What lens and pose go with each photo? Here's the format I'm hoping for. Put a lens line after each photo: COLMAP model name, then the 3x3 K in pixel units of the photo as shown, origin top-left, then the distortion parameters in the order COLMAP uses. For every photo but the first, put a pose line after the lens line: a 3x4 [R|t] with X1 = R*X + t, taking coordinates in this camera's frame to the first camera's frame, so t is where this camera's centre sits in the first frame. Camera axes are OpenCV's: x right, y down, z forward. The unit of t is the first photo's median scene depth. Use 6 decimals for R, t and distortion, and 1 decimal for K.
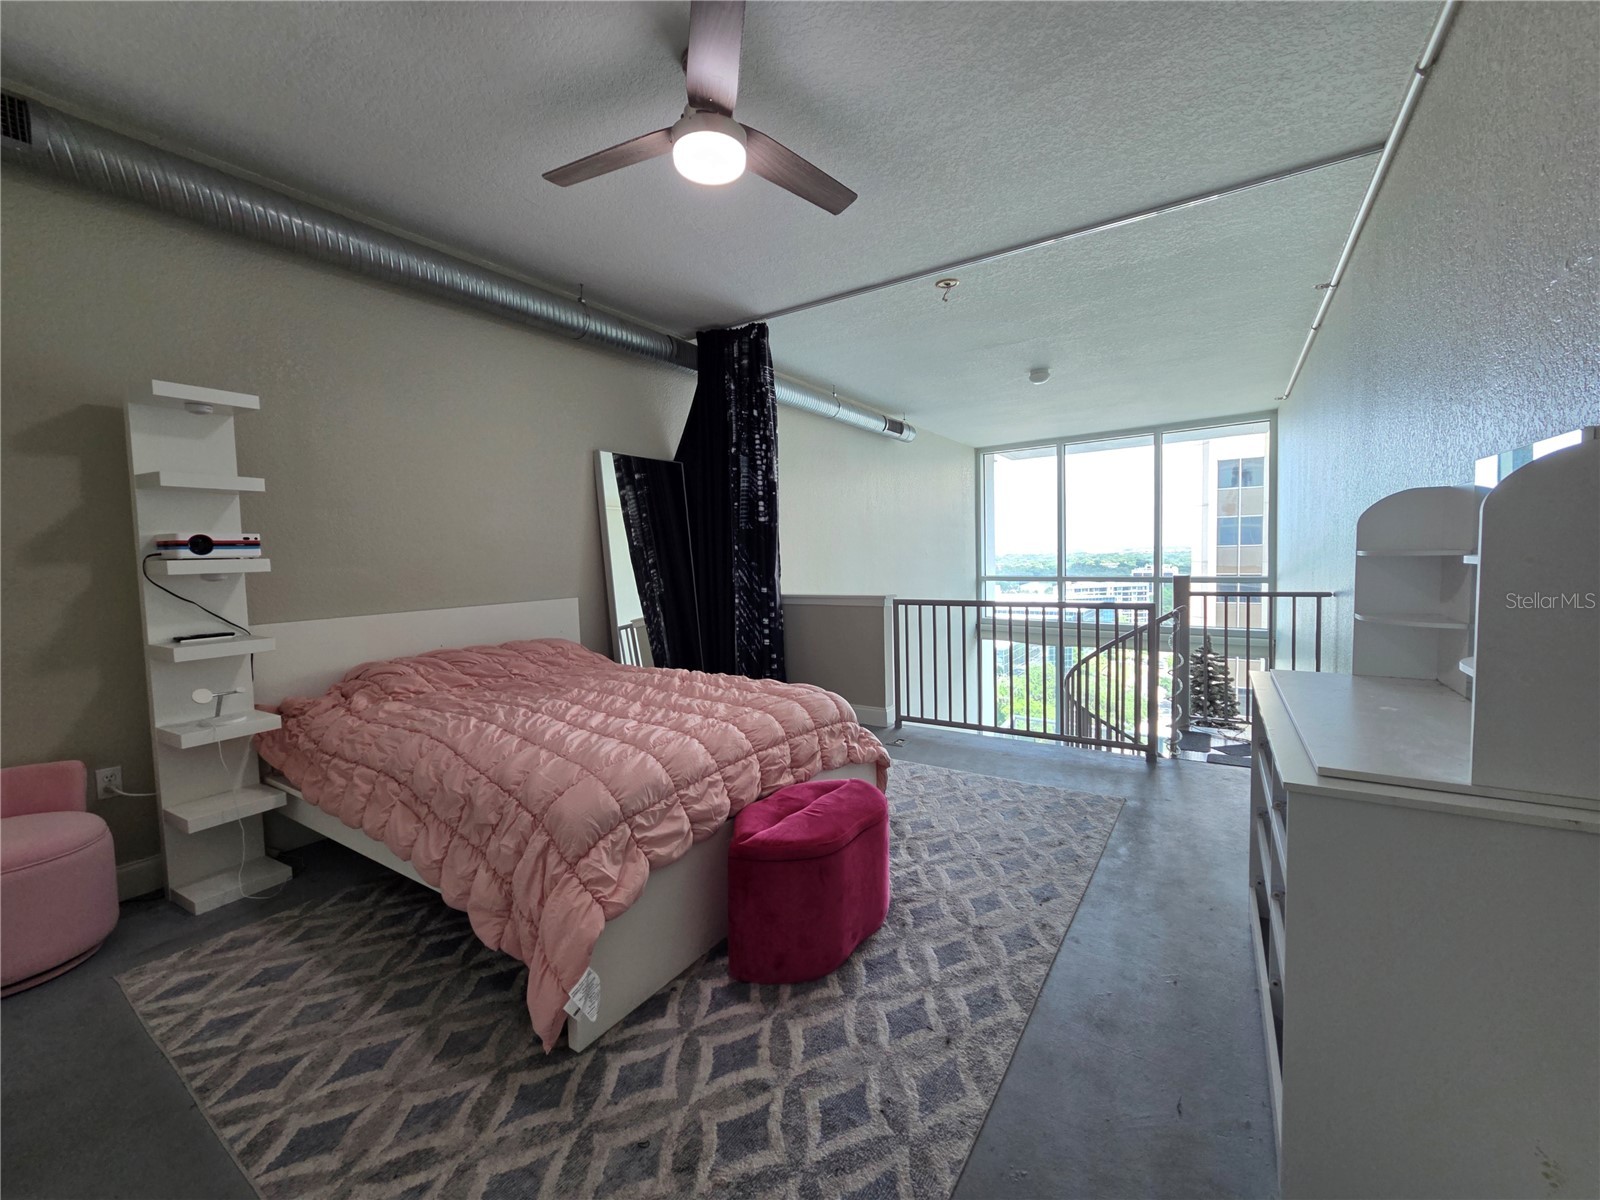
lens RADIAL K [[637.7, 0, 791.4], [0, 637.7, 597.4], [0, 0, 1]] dist [0.004115, 0.000176]
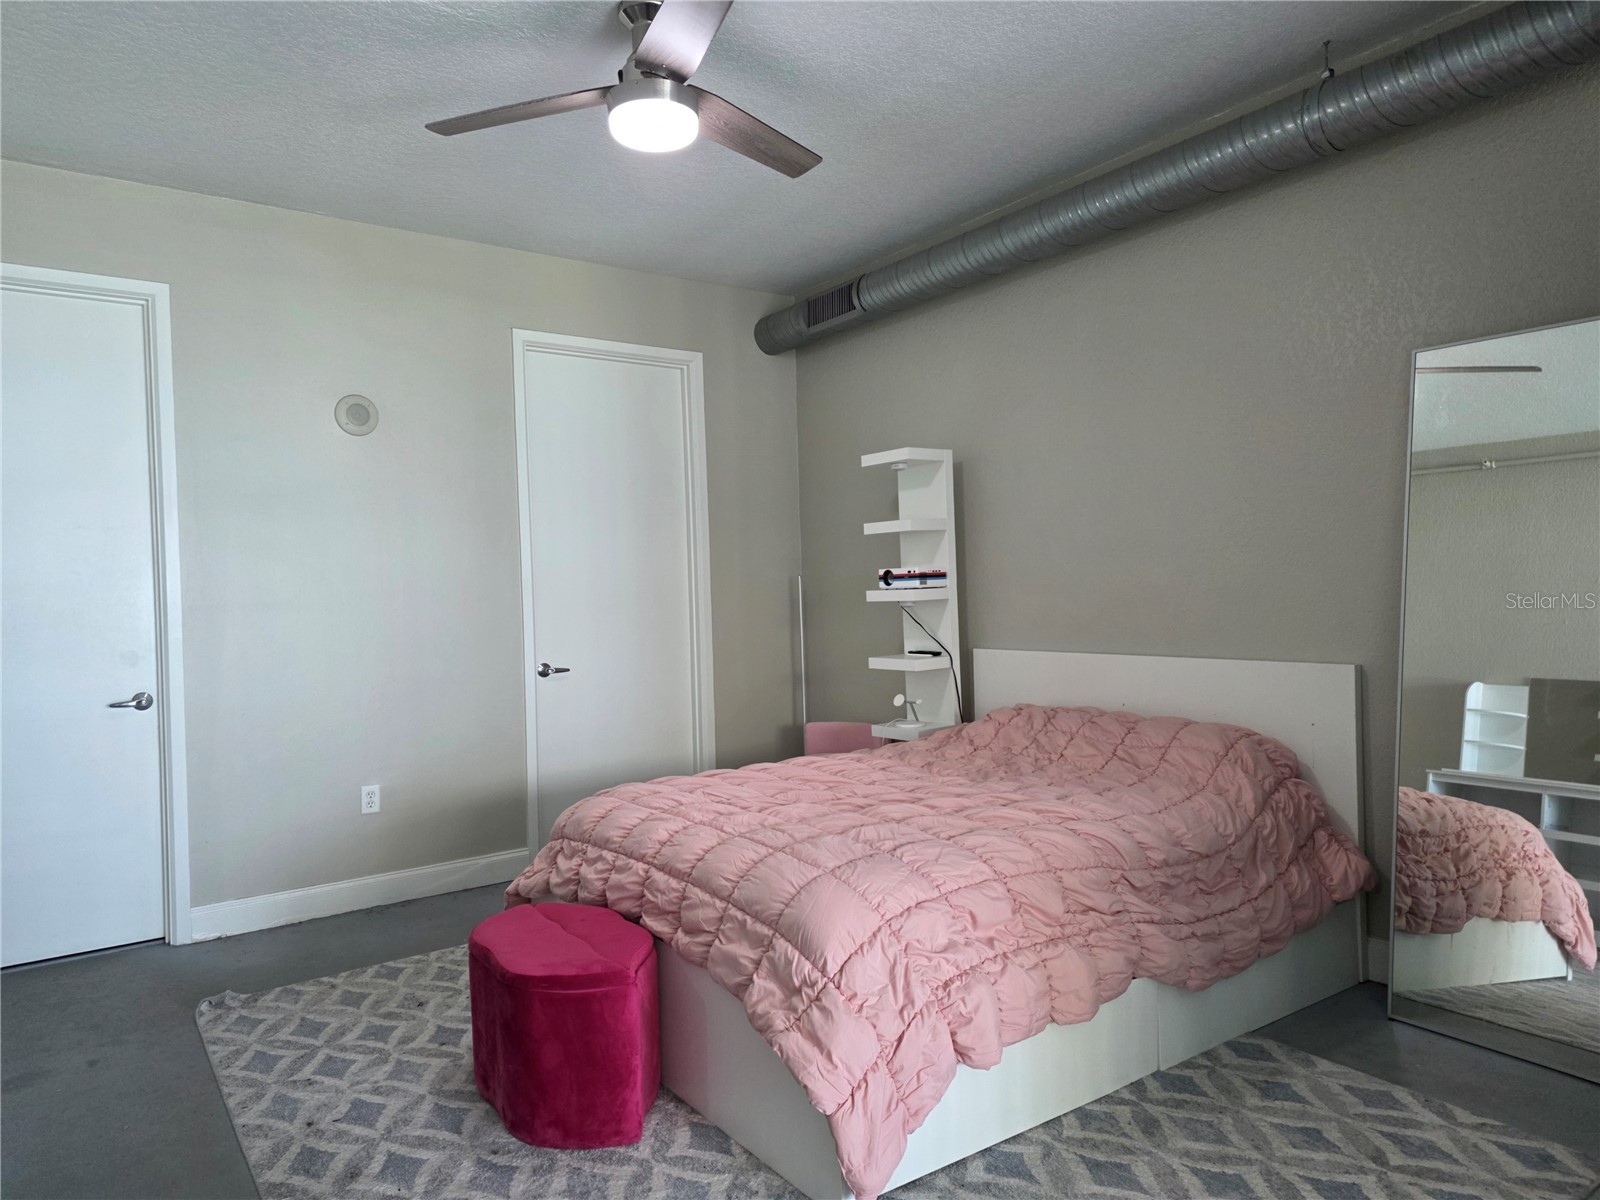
lens RADIAL K [[1073.4, 0, 791.7], [0, 1073.4, 595.2], [0, 0, 1]] dist [0.051442, -0.006673]
pose [[-0.349403, 0.033412, -0.936376, 1.356400], [-0.034617, 0.998221, 0.048536, -0.183276], [0.936333, 0.049373, -0.347625, 1.990185]]
